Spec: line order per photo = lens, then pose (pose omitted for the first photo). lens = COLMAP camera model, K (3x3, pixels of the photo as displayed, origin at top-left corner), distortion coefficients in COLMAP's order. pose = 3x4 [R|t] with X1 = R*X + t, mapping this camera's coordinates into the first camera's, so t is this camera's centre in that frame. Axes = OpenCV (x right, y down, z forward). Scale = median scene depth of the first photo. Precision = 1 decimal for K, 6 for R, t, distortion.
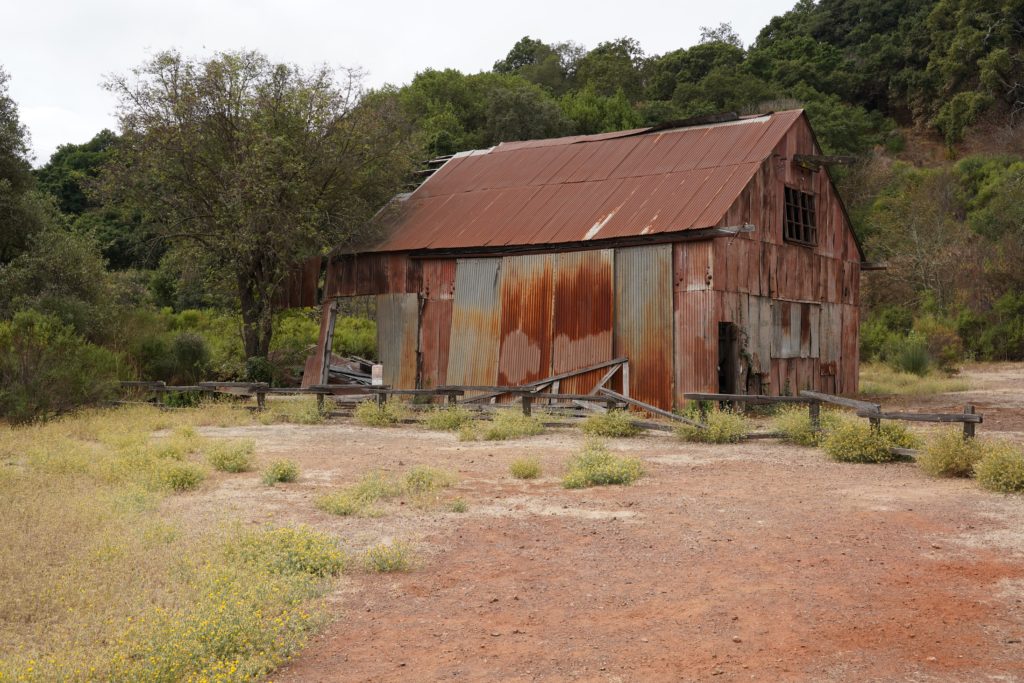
lens RADIAL K [[1079.7, 0, 510.9], [0, 1079.7, 341.5], [0, 0, 1]] dist [0.004495, 0.000000]
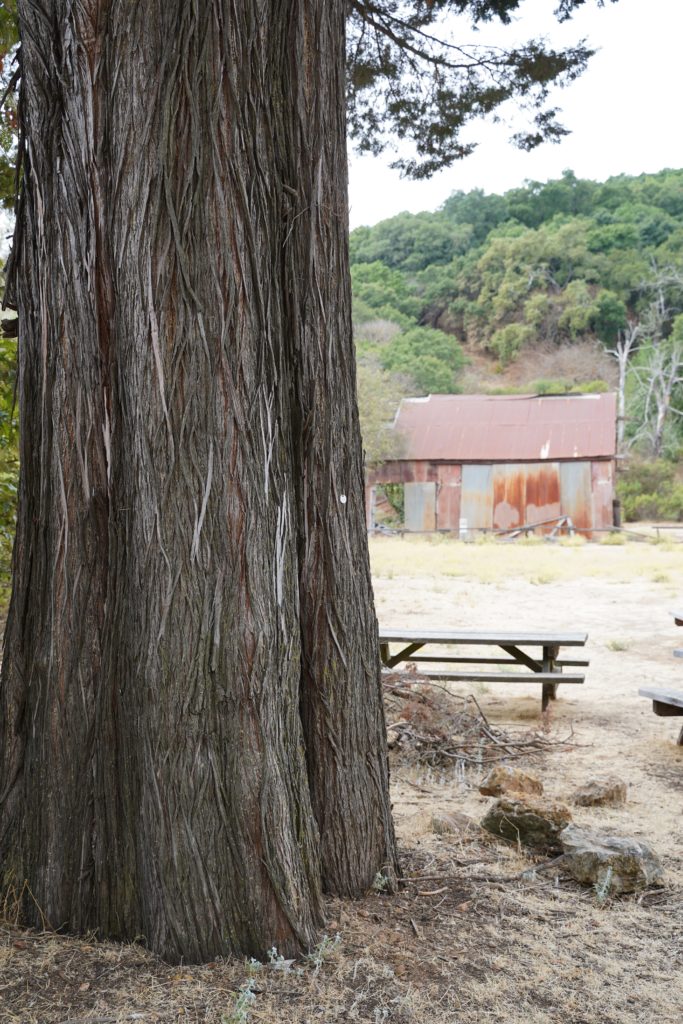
lens RADIAL K [[1112.5, 0, 343.3], [0, 1112.5, 510.5], [0, 0, 1]] dist [0.008590, 0.000000]
pose [[0.941201, 0.001054, 0.337844, -0.900812], [0.001434, 0.999974, -0.007115, 0.018198], [-0.337843, 0.007181, 0.941175, -0.772765]]
